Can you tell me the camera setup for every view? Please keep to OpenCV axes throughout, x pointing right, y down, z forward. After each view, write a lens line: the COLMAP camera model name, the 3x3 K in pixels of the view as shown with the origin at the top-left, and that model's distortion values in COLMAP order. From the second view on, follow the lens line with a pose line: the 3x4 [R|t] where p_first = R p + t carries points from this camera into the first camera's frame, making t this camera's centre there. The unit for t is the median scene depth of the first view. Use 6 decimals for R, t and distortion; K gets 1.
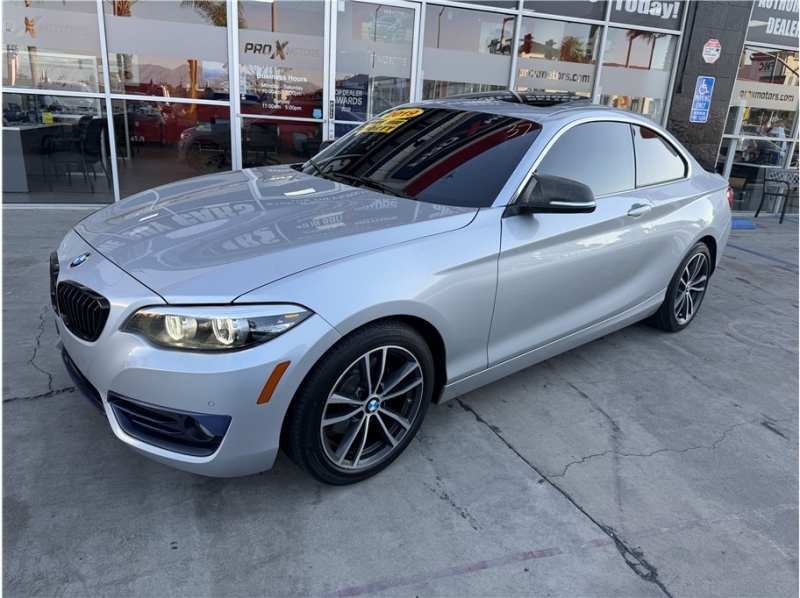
lens RADIAL K [[562.2, 0, 404.6], [0, 562.2, 297.6], [0, 0, 1]] dist [0.017453, -0.027239]
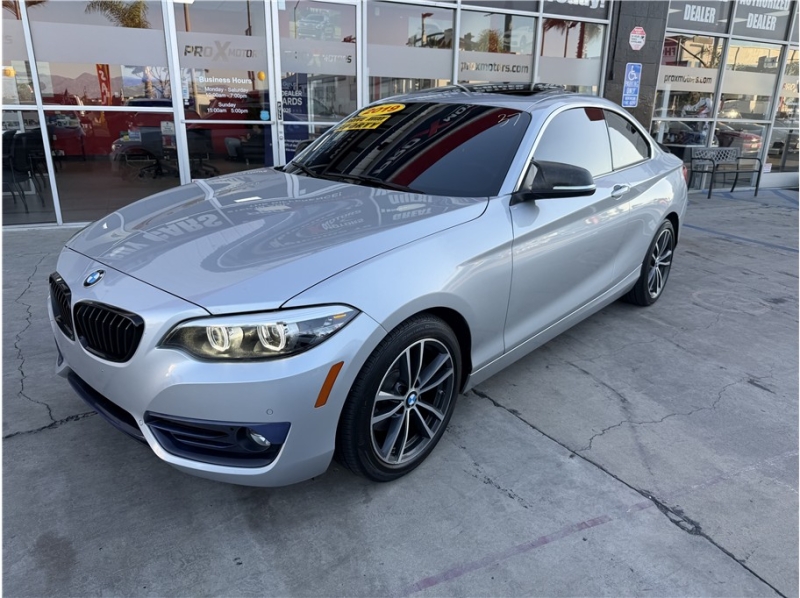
lens RADIAL K [[562.2, 0, 405.8], [0, 562.2, 303.7], [0, 0, 1]] dist [0.017453, -0.027239]
pose [[0.990517, -0.083894, 0.108801, -0.137450], [0.082477, 0.996440, 0.017466, 0.001943], [-0.109879, -0.008327, 0.993910, 0.001942]]
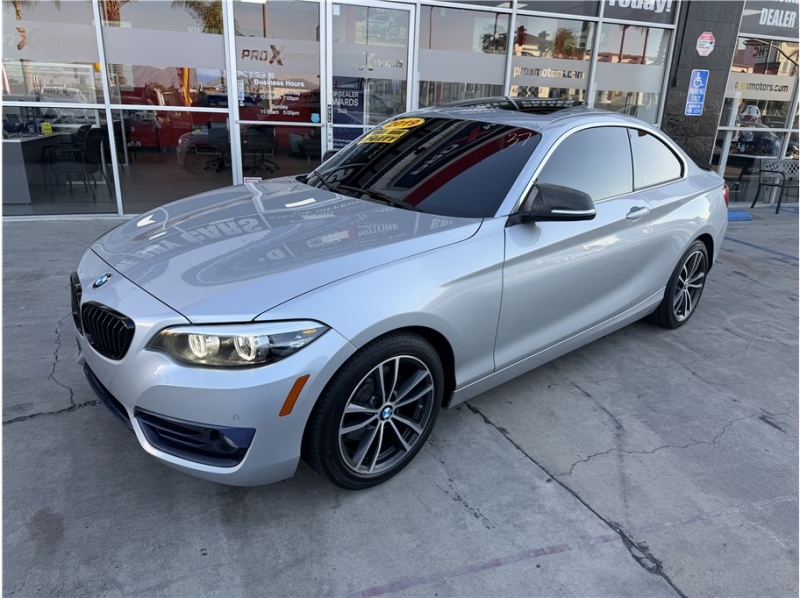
lens RADIAL K [[562.2, 0, 404.0], [0, 562.2, 301.9], [0, 0, 1]] dist [0.017453, -0.027239]
pose [[0.999668, -0.025763, 0.000921, -0.017012], [0.025747, 0.999562, 0.014558, -0.024200], [-0.001296, -0.014530, 0.999894, -0.034686]]
